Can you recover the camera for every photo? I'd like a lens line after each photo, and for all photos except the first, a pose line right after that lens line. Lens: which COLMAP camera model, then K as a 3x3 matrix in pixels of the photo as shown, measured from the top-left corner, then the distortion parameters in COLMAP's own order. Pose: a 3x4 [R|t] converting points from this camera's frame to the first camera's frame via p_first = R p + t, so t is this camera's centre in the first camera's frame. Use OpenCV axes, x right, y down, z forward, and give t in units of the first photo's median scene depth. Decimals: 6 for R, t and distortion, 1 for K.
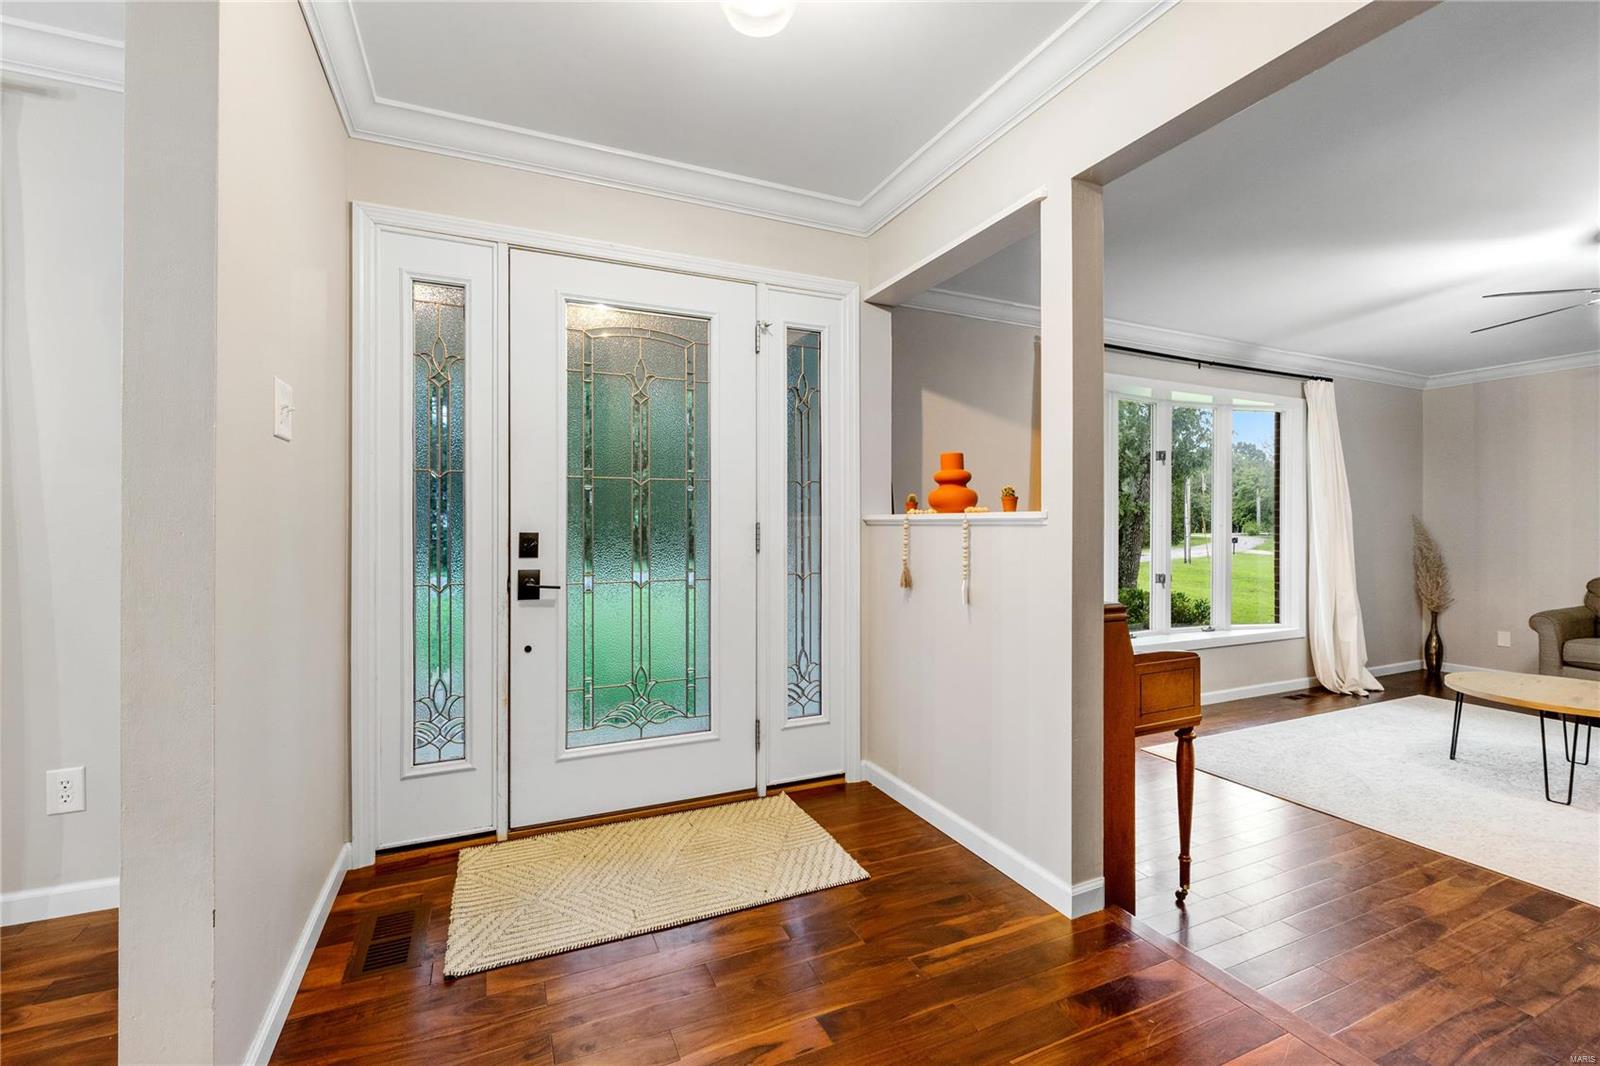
lens RADIAL K [[678.9, 0, 798.5], [0, 678.9, 525.3], [0, 0, 1]] dist [-0.009511, 0.000259]
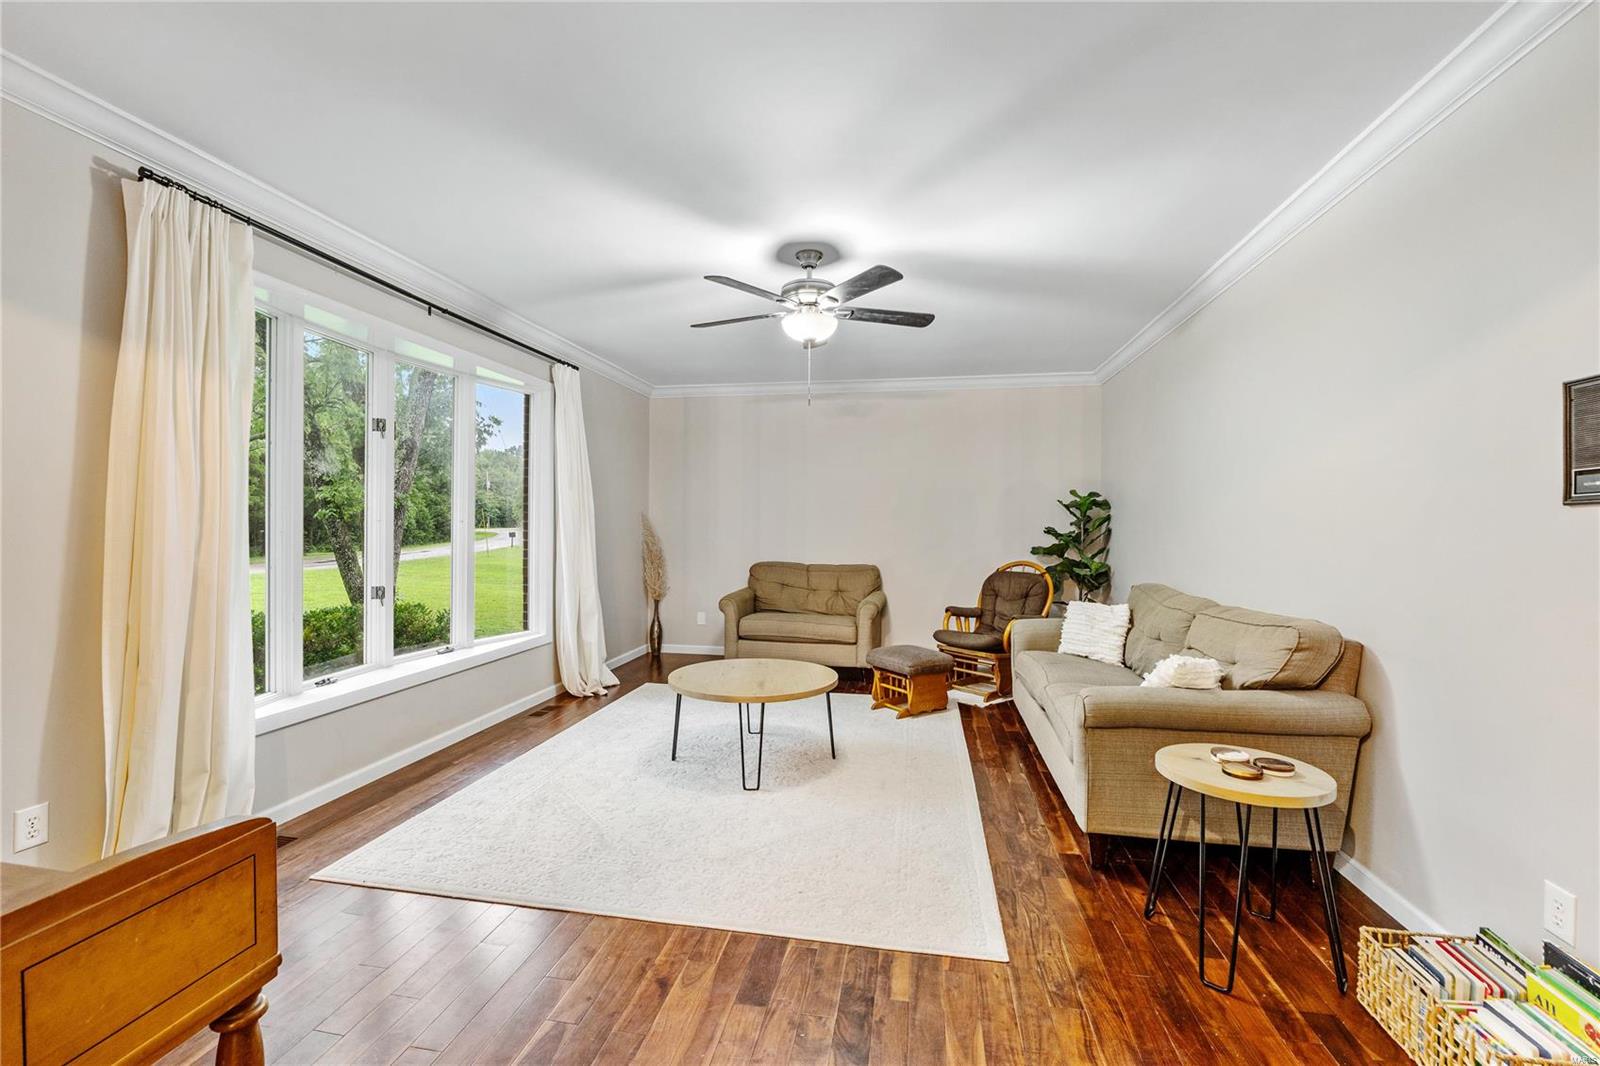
lens RADIAL K [[678.9, 0, 798.5], [0, 678.9, 525.3], [0, 0, 1]] dist [-0.009511, 0.000259]
pose [[0.566370, -0.000166, 0.824151, 0.181060], [-0.005805, 0.999974, 0.004191, 0.000332], [-0.824130, -0.007157, 0.566355, 0.202800]]
